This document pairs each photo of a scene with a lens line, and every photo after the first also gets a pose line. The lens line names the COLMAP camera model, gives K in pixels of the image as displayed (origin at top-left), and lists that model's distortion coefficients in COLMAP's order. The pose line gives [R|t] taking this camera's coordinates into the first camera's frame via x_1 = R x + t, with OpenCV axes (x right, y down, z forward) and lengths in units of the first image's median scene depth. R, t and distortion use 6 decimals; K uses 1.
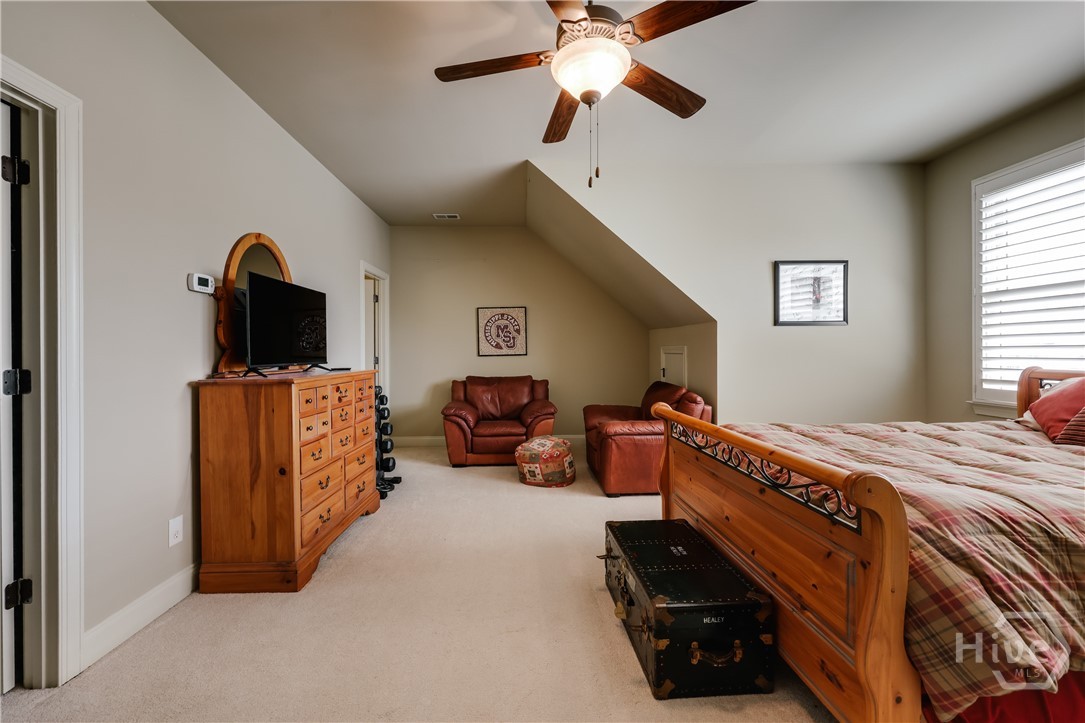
lens RADIAL K [[451.3, 0, 538.9], [0, 451.3, 358.4], [0, 0, 1]] dist [-0.000611, 0.000113]
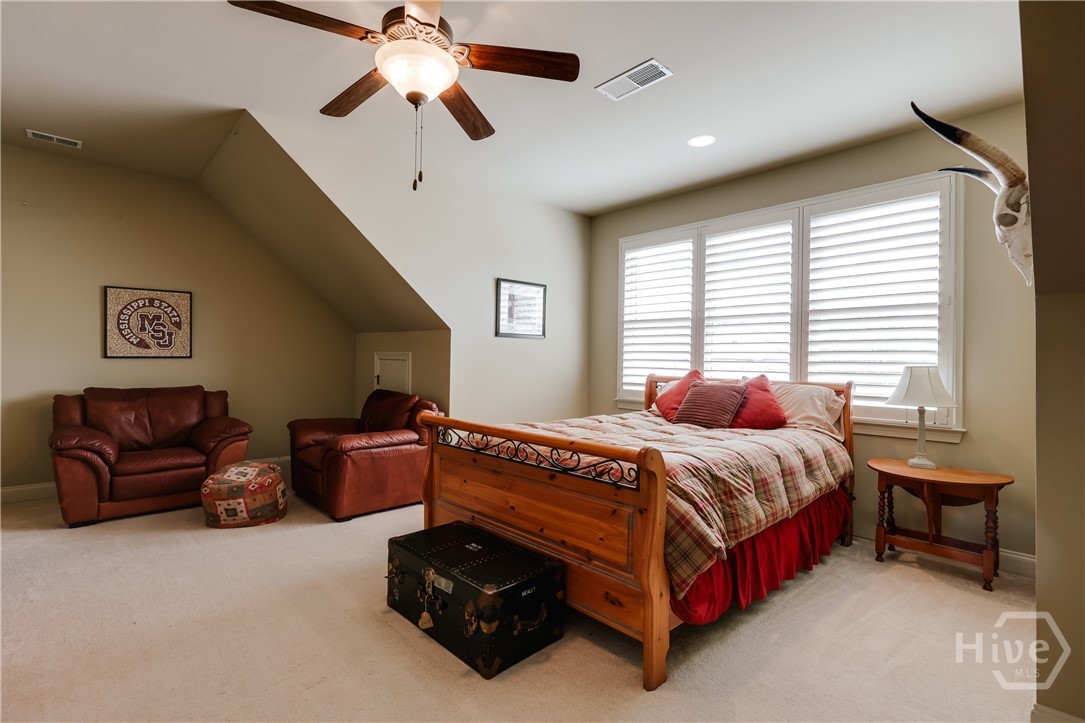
lens RADIAL K [[504.4, 0, 546.0], [0, 504.4, 362.7], [0, 0, 1]] dist [-0.001568, 0.000350]
pose [[0.744759, 0.013958, 0.667188, -0.274249], [-0.012957, 0.999895, -0.006455, -0.002533], [-0.667208, -0.003838, 0.744861, 0.000427]]
